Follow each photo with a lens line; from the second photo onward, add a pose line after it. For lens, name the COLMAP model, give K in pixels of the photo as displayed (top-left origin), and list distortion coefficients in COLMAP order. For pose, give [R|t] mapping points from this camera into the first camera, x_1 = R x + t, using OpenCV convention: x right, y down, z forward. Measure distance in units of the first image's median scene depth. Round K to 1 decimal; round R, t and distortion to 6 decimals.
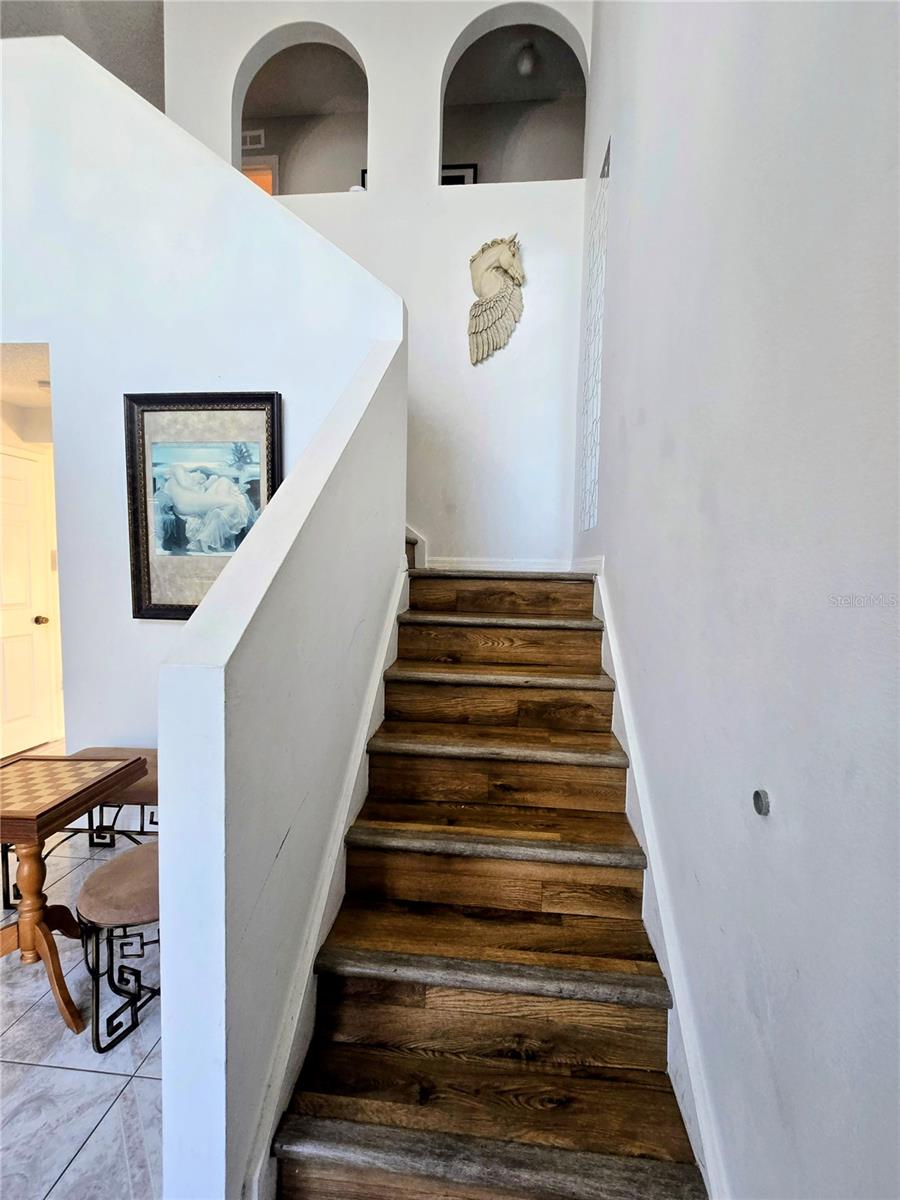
lens RADIAL K [[484.0, 0, 452.6], [0, 484.0, 605.5], [0, 0, 1]] dist [0.000457, 0.000387]
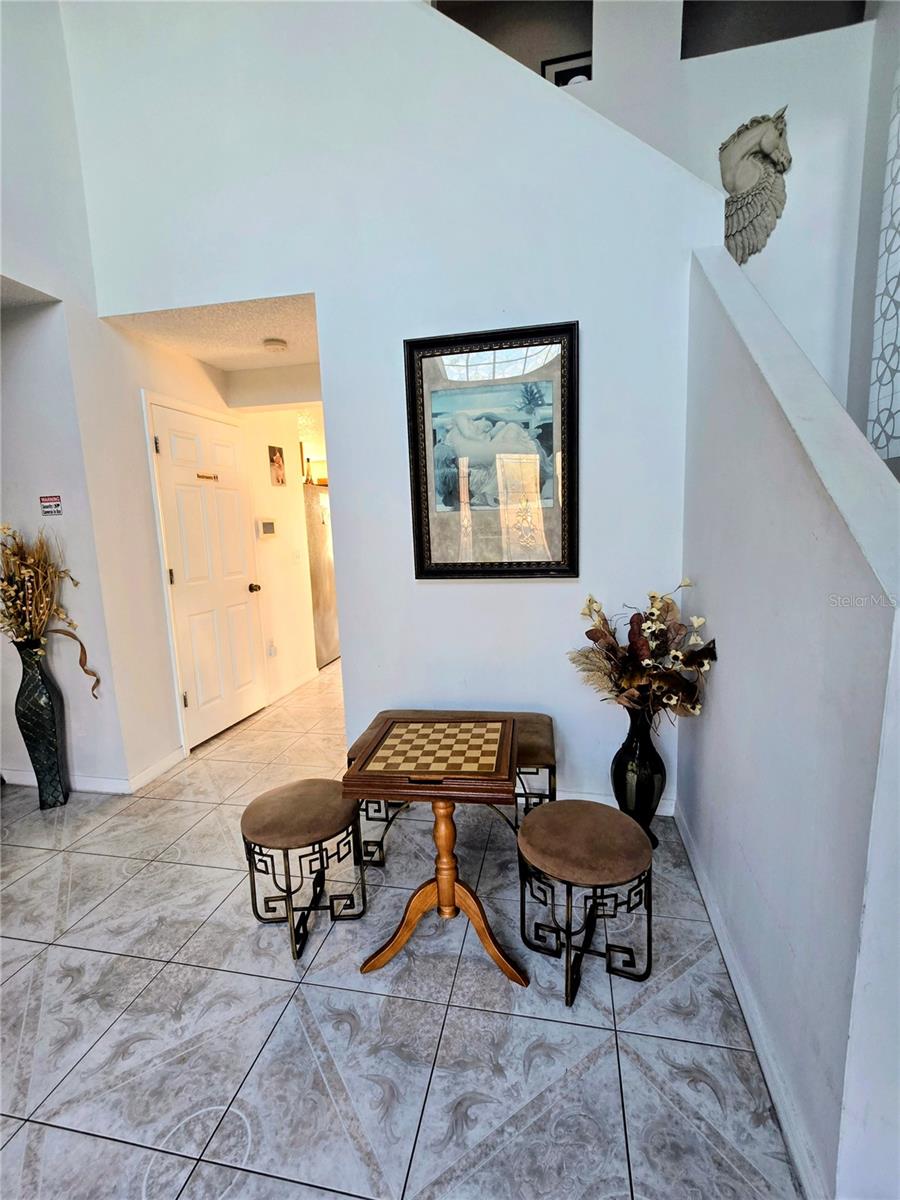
lens RADIAL K [[505.0, 0, 456.5], [0, 505.0, 602.1], [0, 0, 1]] dist [0.000135, -0.000053]
pose [[0.993079, -0.035040, -0.112100, -0.478422], [0.043336, 0.996431, 0.072443, 0.002701], [0.109161, -0.076800, 0.991053, 0.002741]]
